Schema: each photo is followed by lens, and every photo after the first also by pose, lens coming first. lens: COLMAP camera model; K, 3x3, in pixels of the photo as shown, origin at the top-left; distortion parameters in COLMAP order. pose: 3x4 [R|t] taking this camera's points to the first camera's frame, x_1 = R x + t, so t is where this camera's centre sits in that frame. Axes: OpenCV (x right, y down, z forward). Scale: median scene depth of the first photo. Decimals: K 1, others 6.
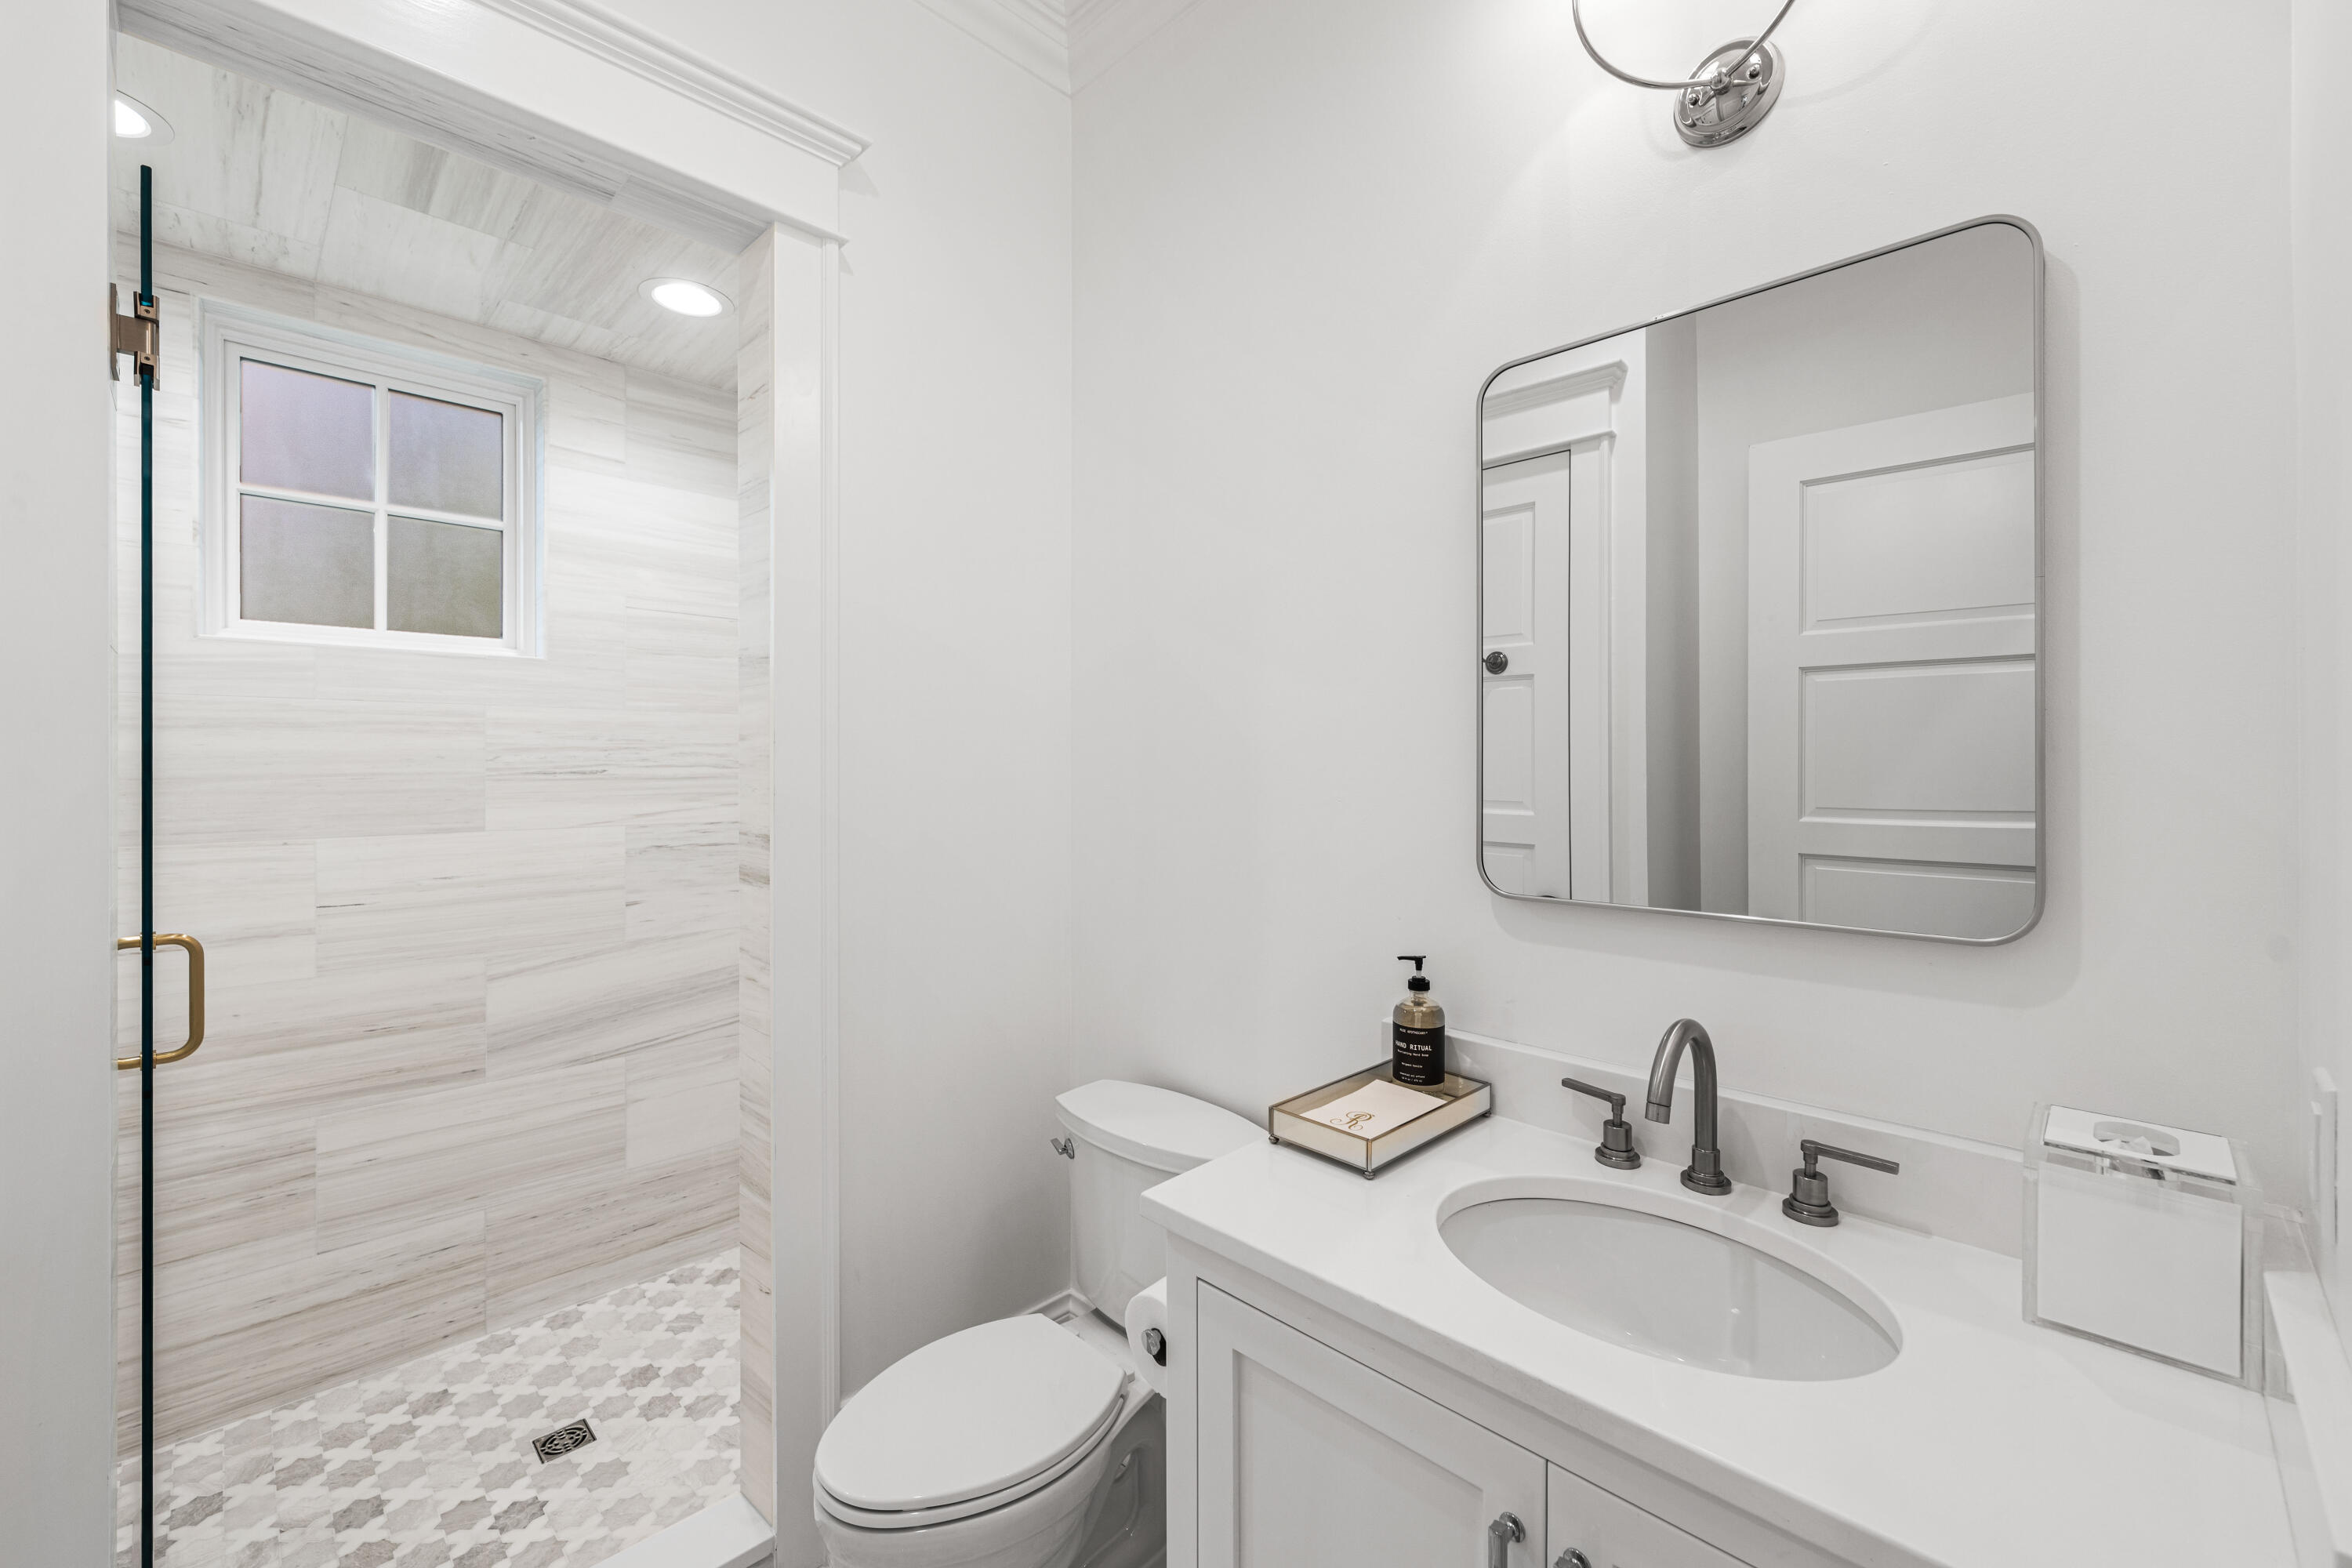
lens RADIAL K [[971.4, 0, 1177.5], [0, 971.4, 772.0], [0, 0, 1]] dist [0.002099, 0.001529]
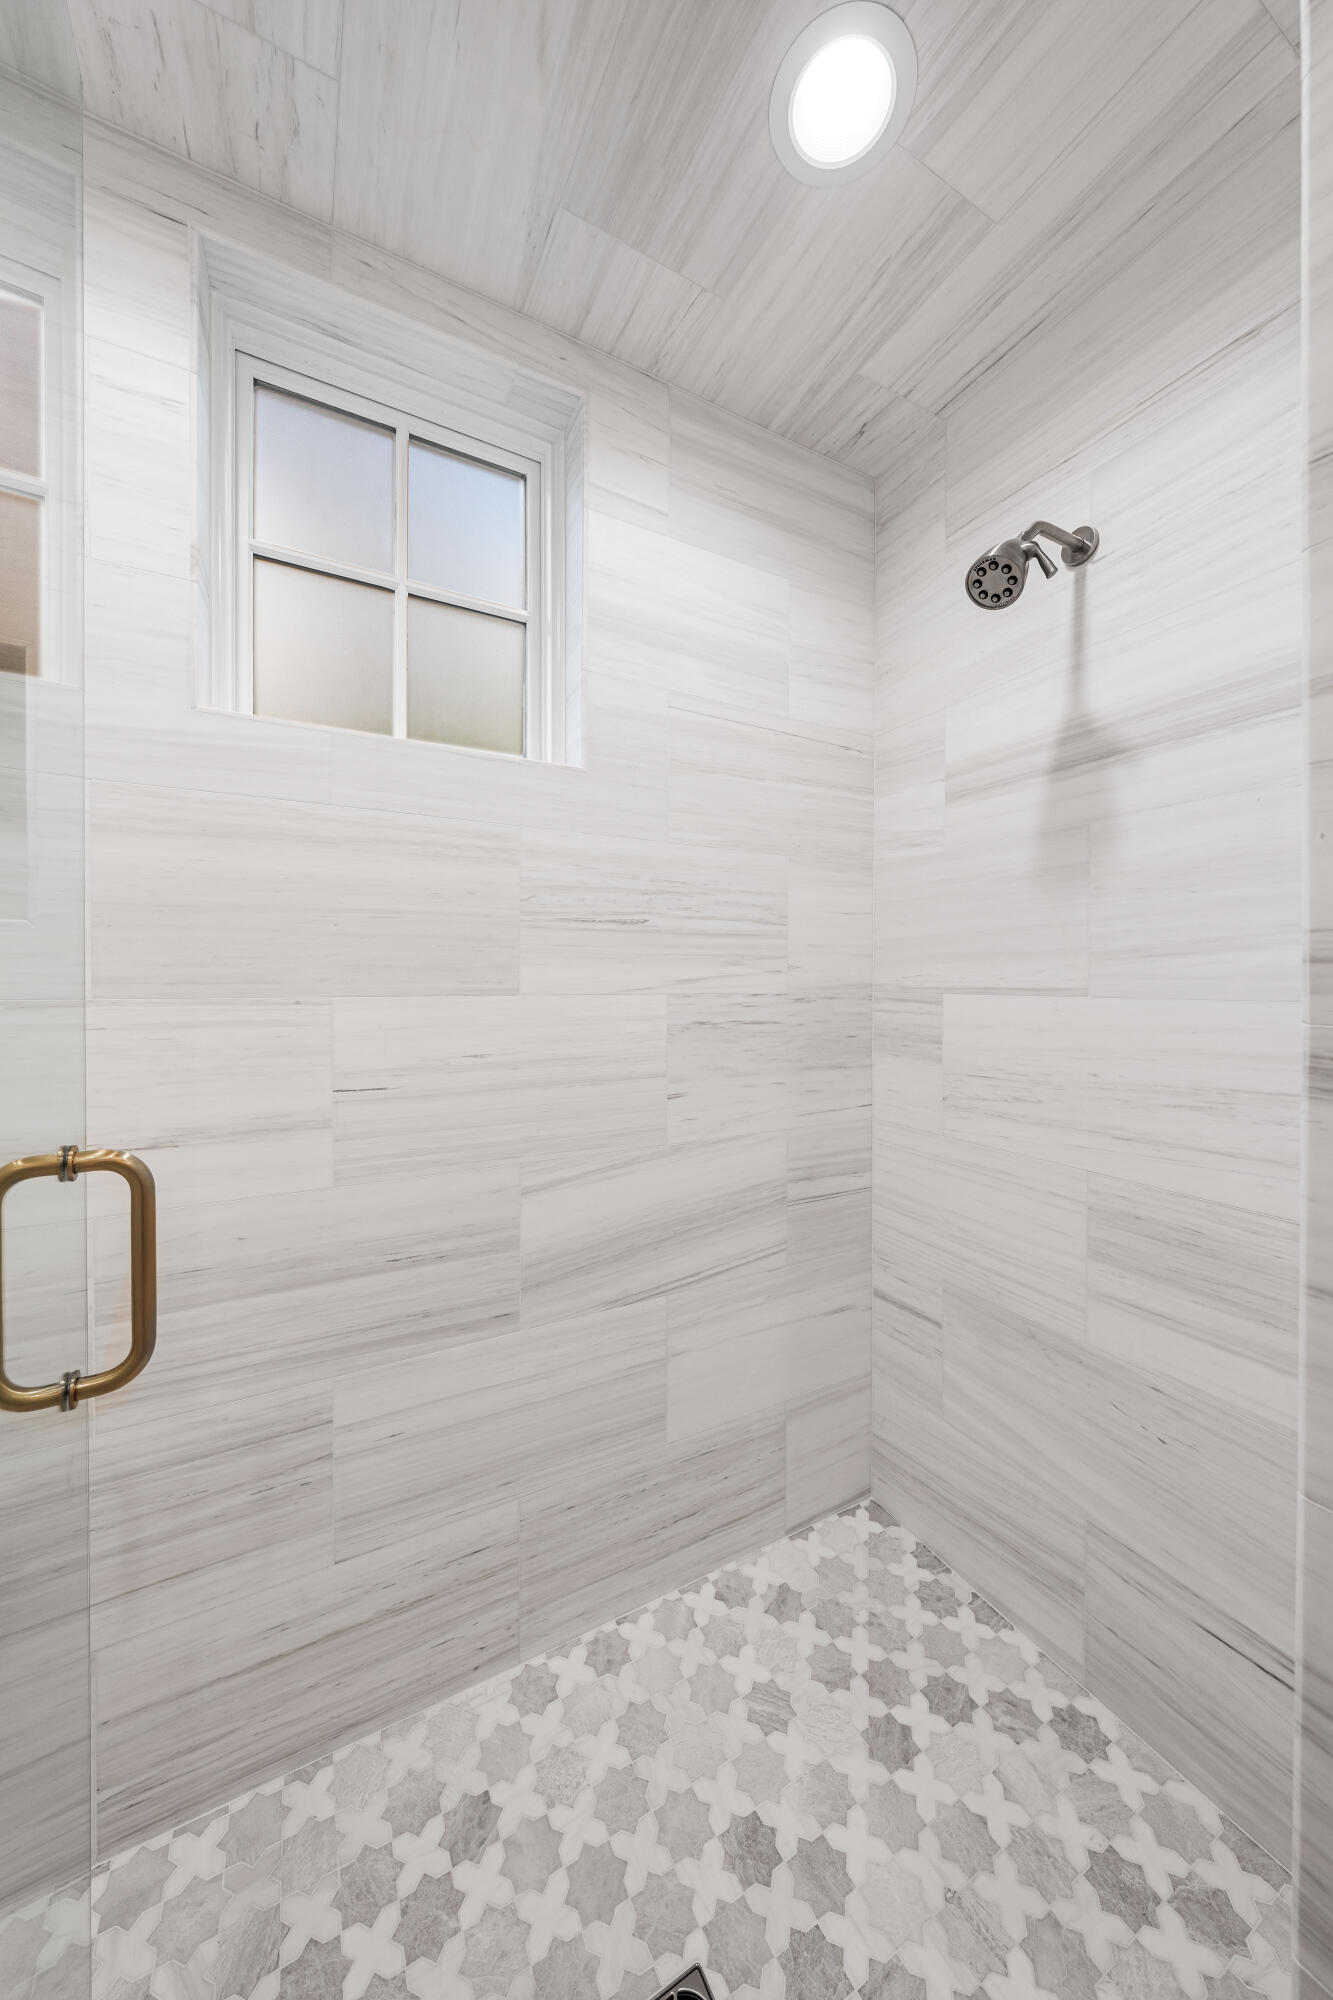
lens RADIAL K [[721.5, 0, 670.2], [0, 721.5, 993.7], [0, 0, 1]] dist [0.002643, -0.000137]
pose [[0.957562, 0.008426, -0.288106, -0.444922], [-0.005356, 0.999920, 0.011442, 0.053361], [0.288179, -0.009413, 0.957530, 0.507203]]
